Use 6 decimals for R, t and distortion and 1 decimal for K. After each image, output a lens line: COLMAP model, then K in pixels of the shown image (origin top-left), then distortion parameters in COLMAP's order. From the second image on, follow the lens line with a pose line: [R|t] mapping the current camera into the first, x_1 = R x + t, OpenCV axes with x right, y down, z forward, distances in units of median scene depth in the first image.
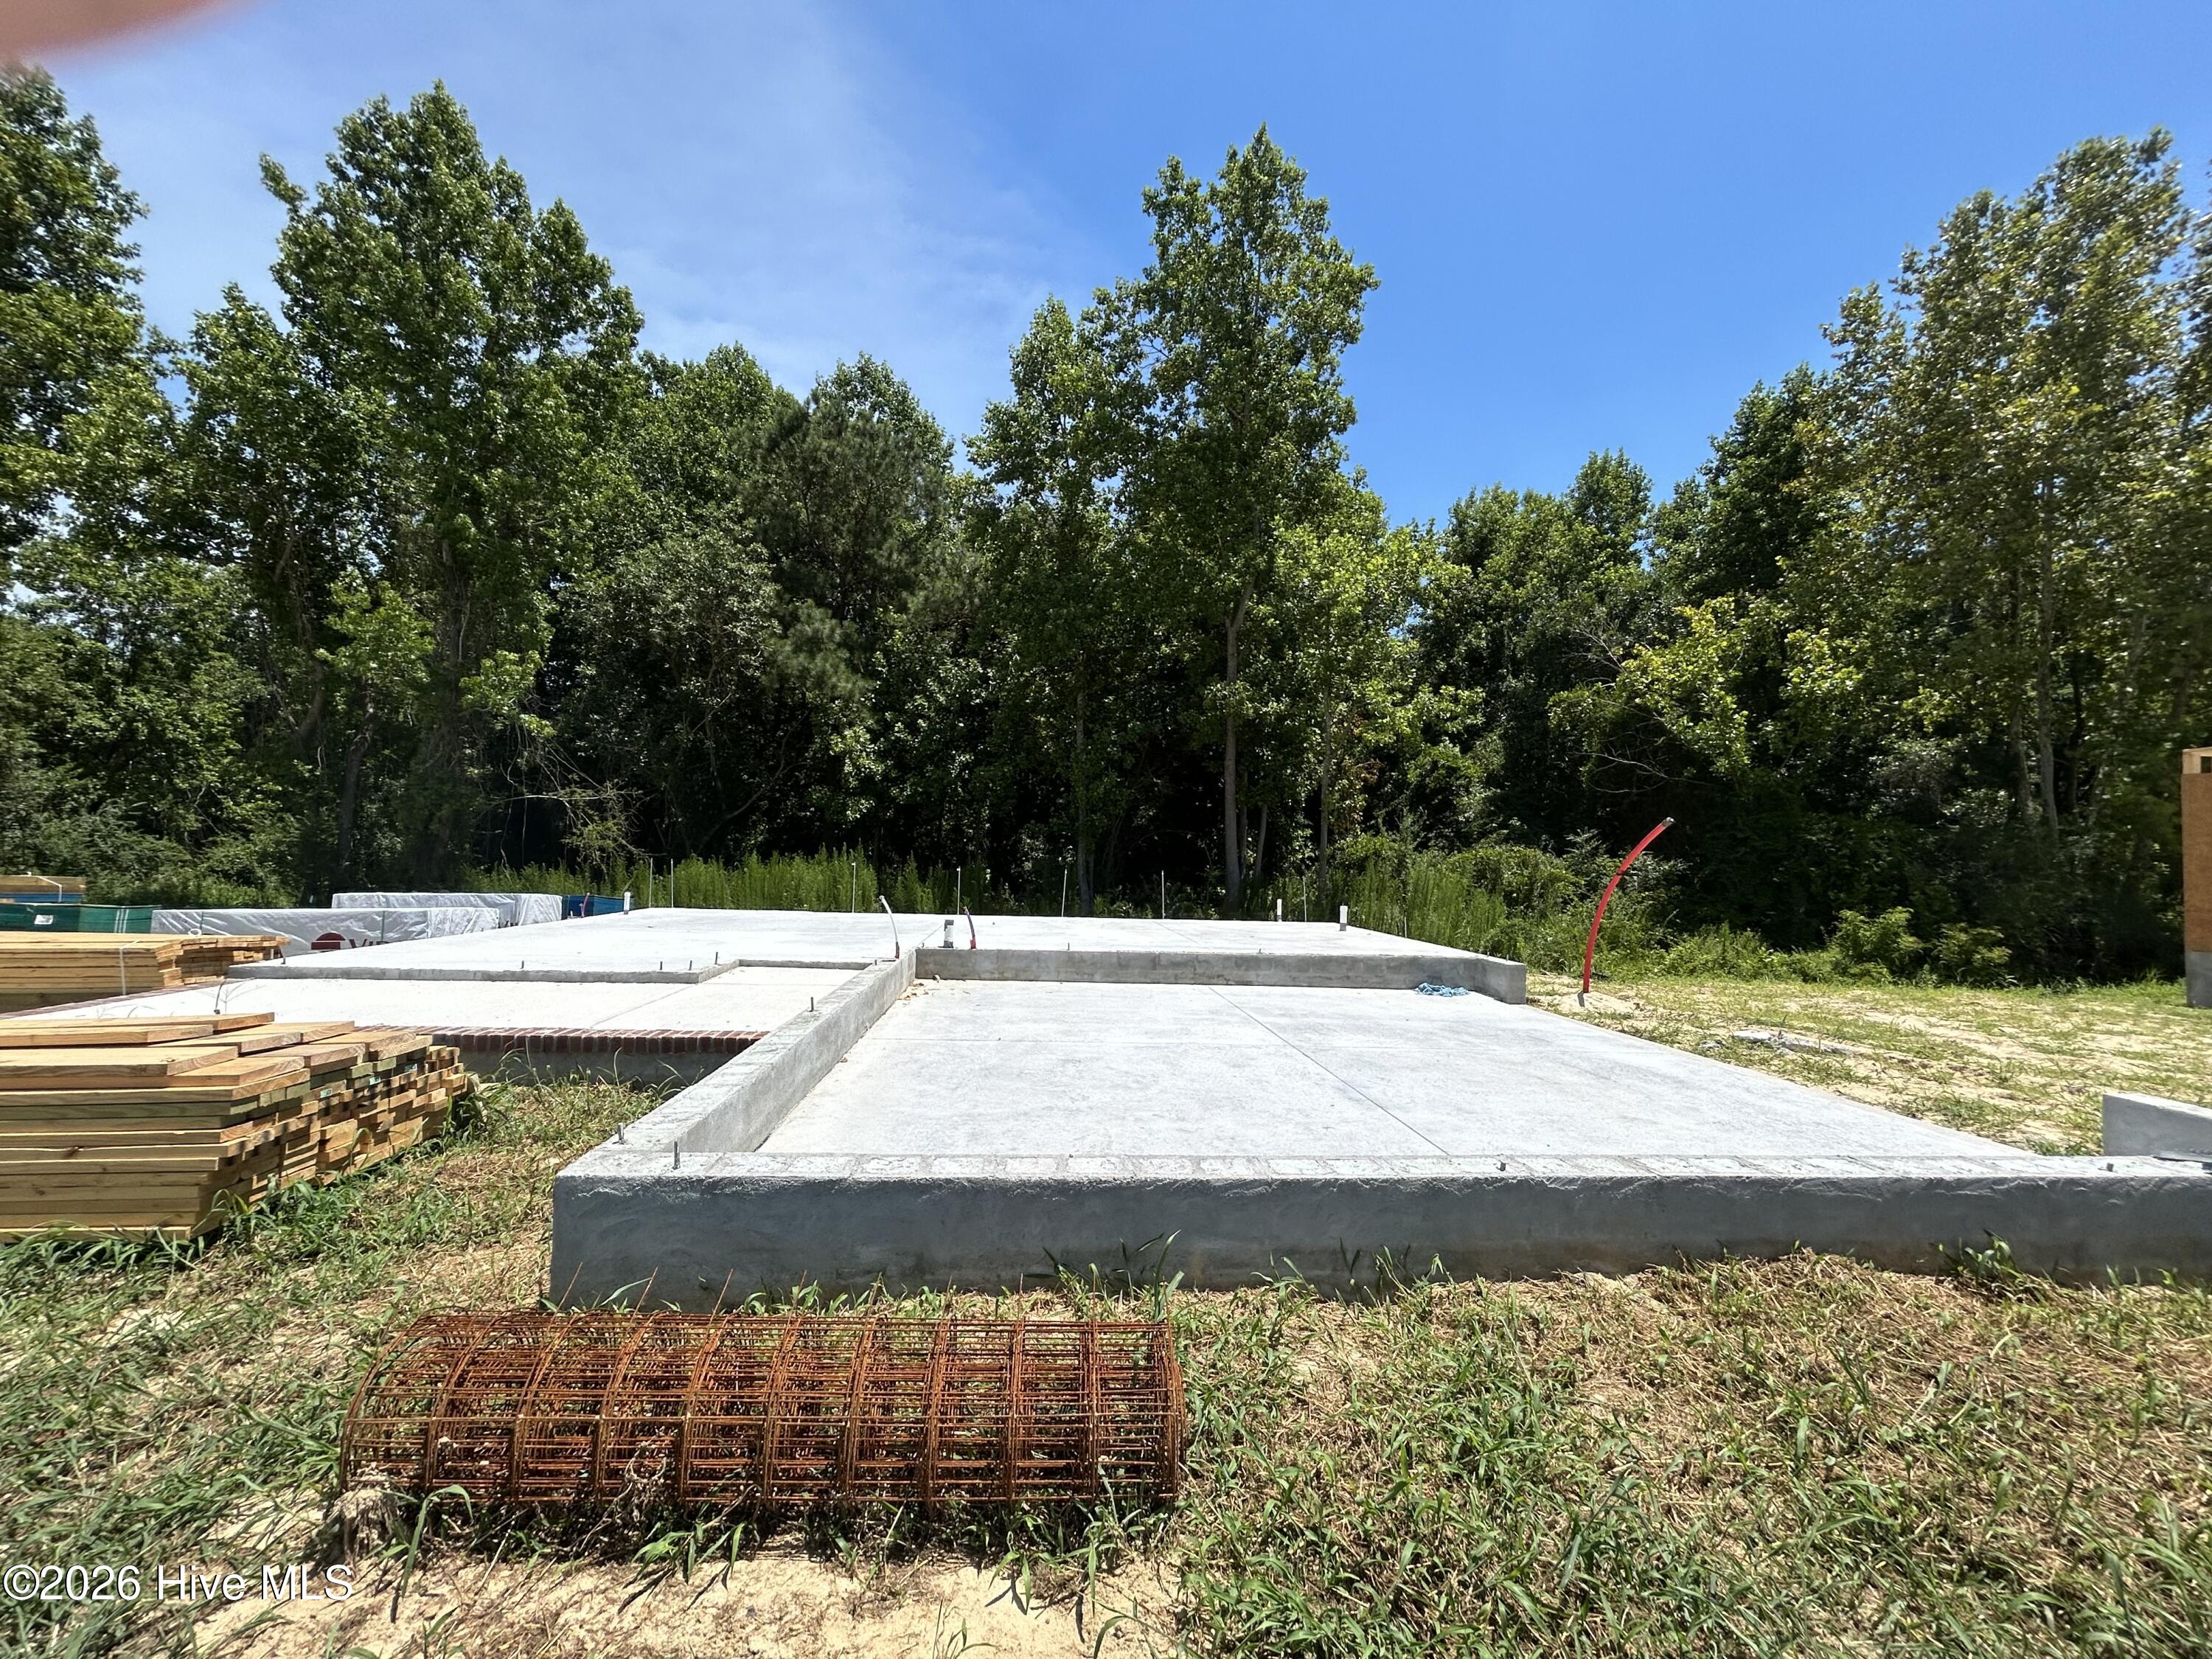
lens RADIAL K [[882.9, 0, 1111.3], [0, 882.9, 827.5], [0, 0, 1]] dist [0.002431, 0.000477]
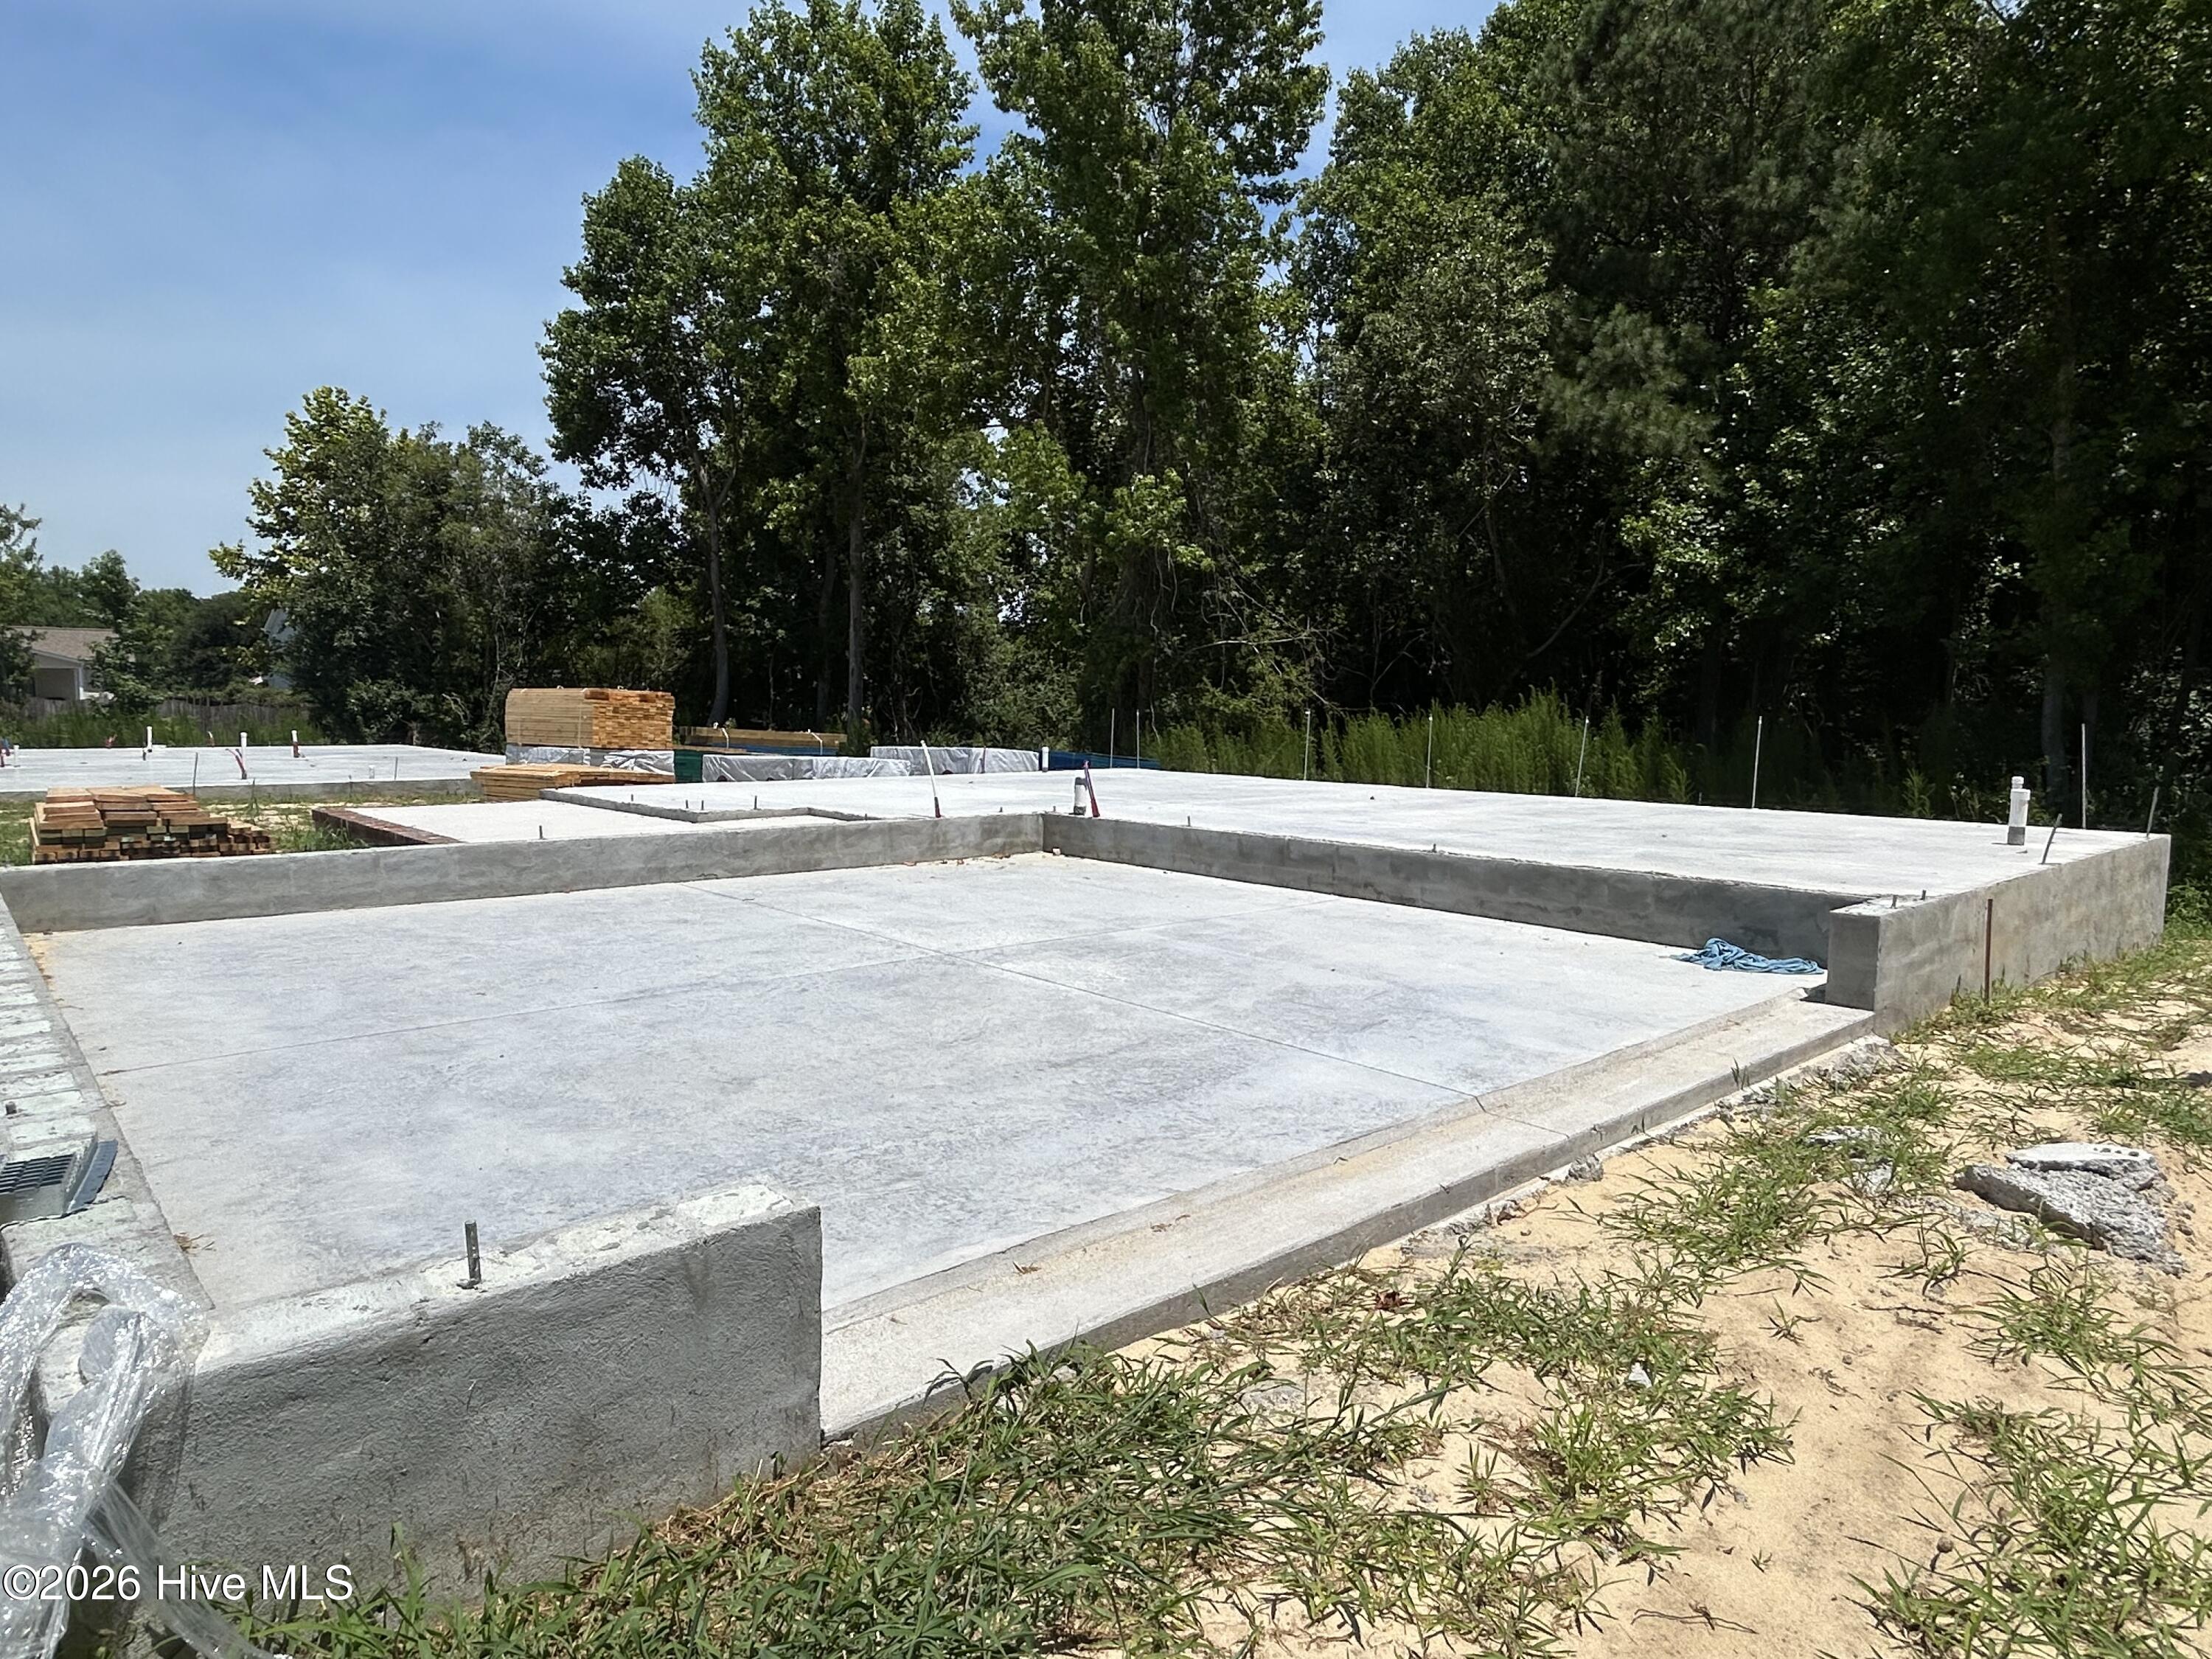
lens RADIAL K [[1346.0, 0, 1106.0], [0, 1346.0, 829.5], [0, 0, 1]] dist [-0.009228, -0.001574]
pose [[0.601419, 0.050814, -0.797316, 0.287385], [0.037731, 0.995055, 0.091877, 0.017791], [0.798042, -0.085341, 0.596528, 0.134718]]
